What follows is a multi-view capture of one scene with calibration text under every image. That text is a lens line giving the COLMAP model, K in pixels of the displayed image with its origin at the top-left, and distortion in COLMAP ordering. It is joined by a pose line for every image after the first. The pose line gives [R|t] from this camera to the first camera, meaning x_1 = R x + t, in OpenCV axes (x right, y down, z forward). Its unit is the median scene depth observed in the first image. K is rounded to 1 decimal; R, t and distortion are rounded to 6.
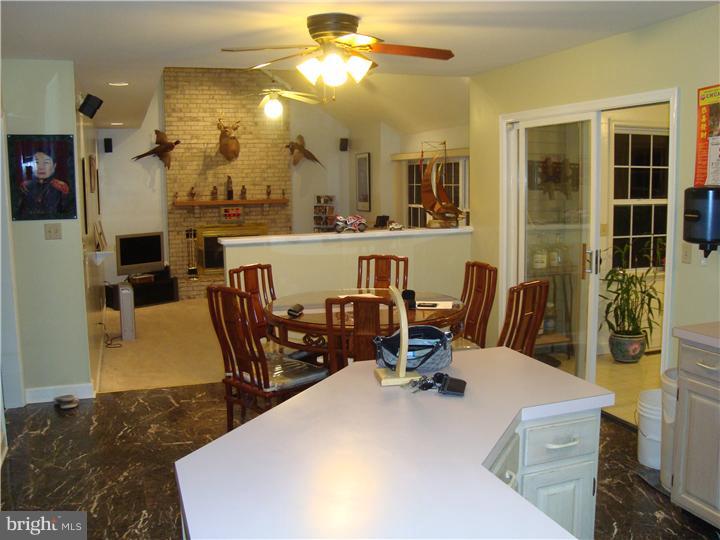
lens RADIAL K [[695.9, 0, 359.9], [0, 695.9, 268.2], [0, 0, 1]] dist [-0.147105, 0.000000]
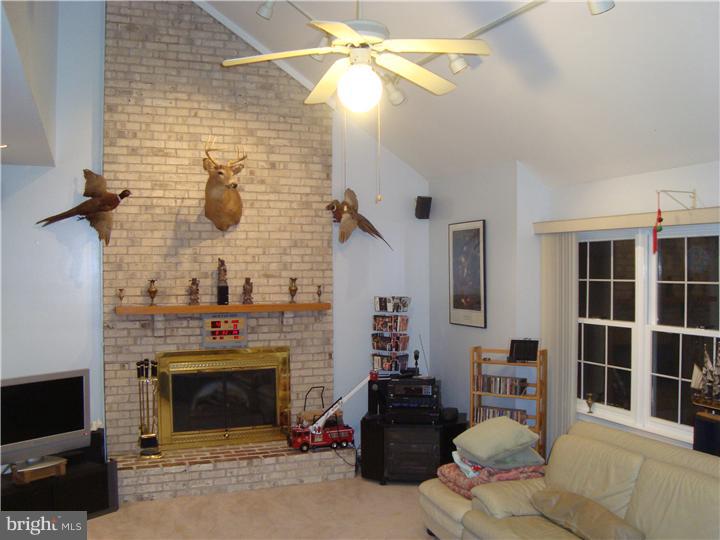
lens RADIAL K [[695.9, 0, 357.0], [0, 695.9, 271.4], [0, 0, 1]] dist [-0.147105, 0.000000]
pose [[0.999352, 0.008176, 0.035058, -0.104478], [-0.003914, 0.992772, -0.119952, -0.061154], [-0.035785, 0.119737, 0.992161, 0.470332]]
